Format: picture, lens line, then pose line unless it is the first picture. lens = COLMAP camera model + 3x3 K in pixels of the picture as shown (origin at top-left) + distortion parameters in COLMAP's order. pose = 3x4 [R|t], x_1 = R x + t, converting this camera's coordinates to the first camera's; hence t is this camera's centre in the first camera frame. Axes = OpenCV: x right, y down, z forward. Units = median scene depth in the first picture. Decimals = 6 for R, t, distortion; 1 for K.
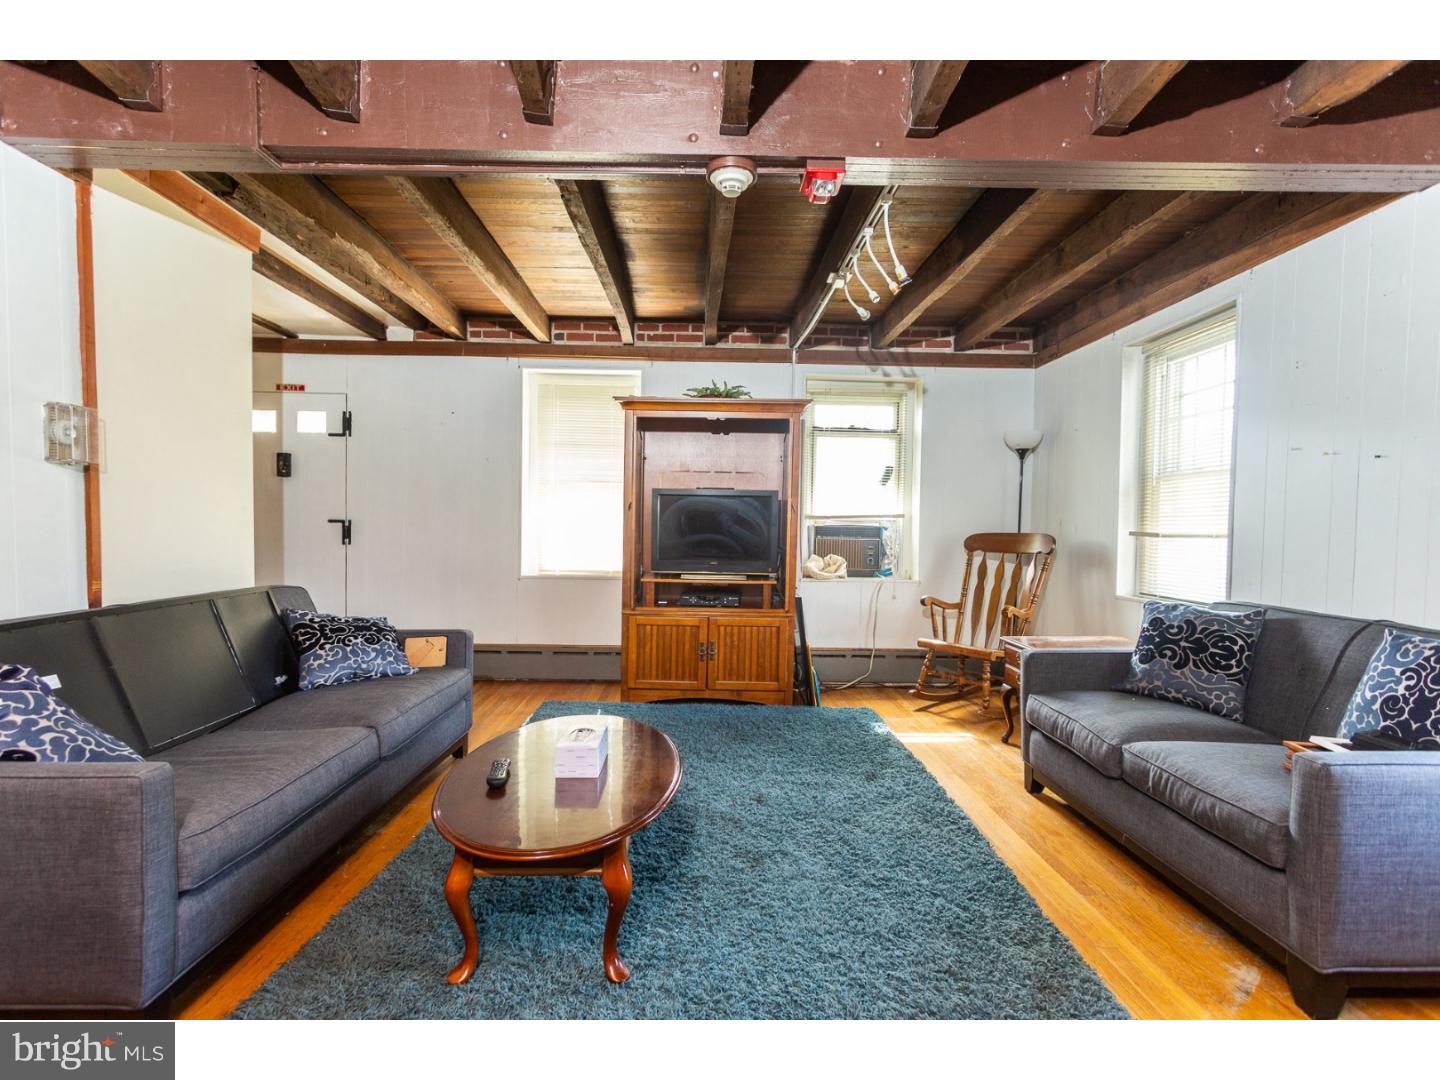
lens RADIAL K [[687.9, 0, 719.0], [0, 687.9, 543.2], [0, 0, 1]] dist [0.003135, 0.005215]
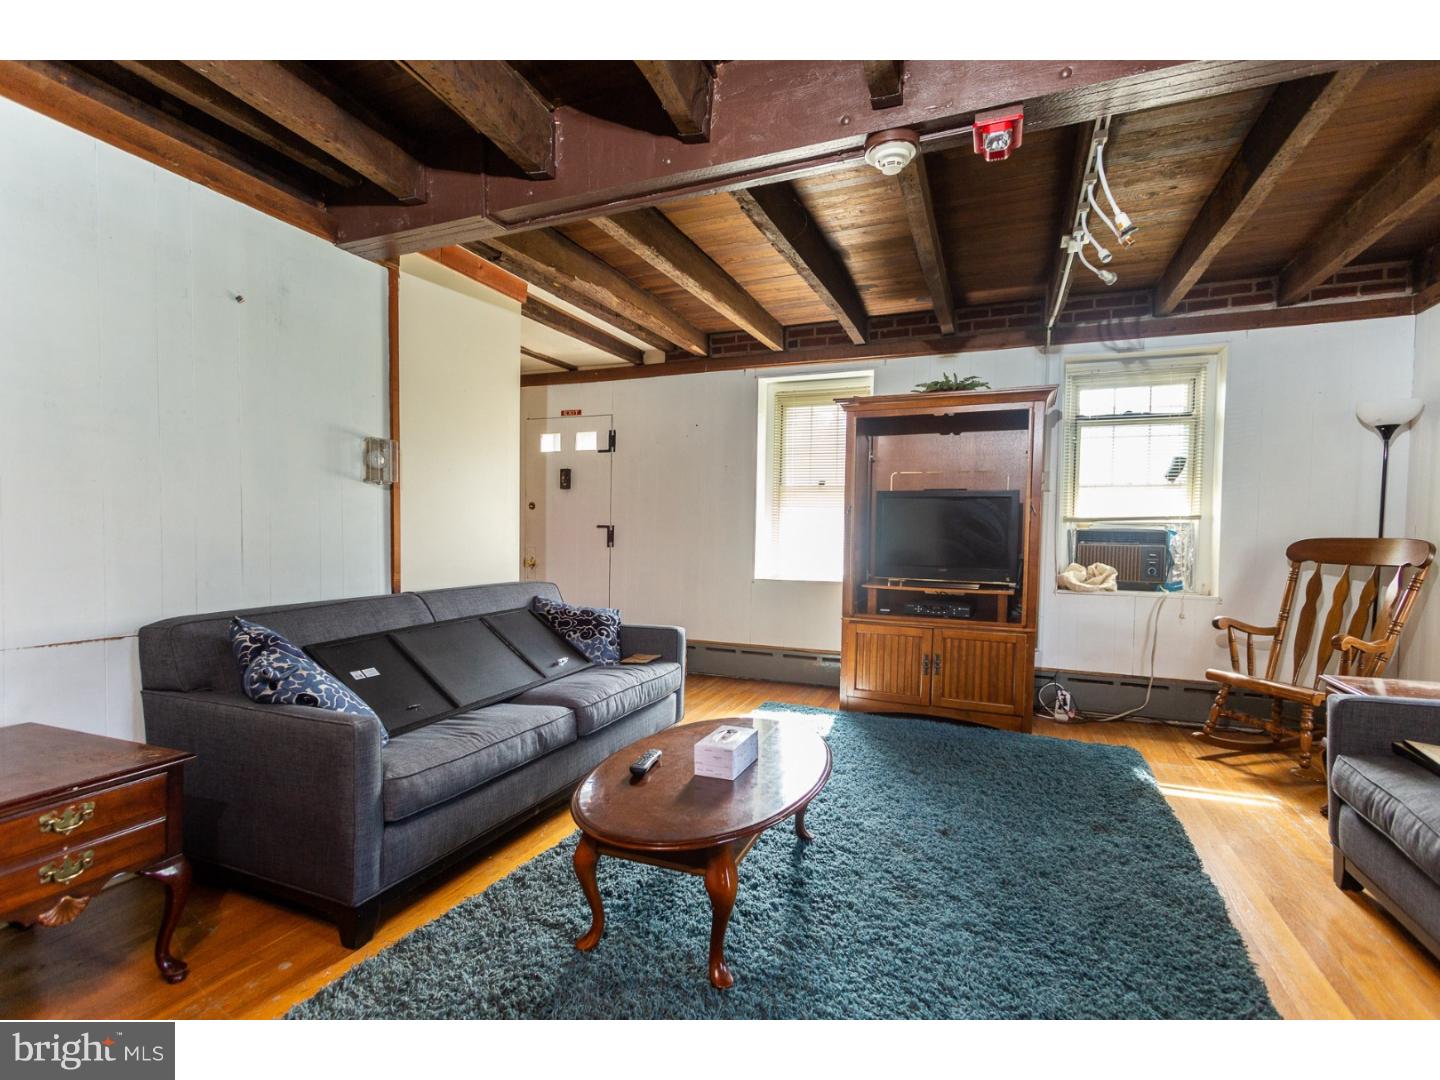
lens RADIAL K [[687.9, 0, 716.9], [0, 687.9, 545.0], [0, 0, 1]] dist [0.003135, 0.005215]
pose [[0.917135, 0.006844, -0.398519, 0.103172], [-0.008626, 0.999959, -0.002677, 0.000100], [0.398484, 0.005893, 0.917156, 0.035152]]
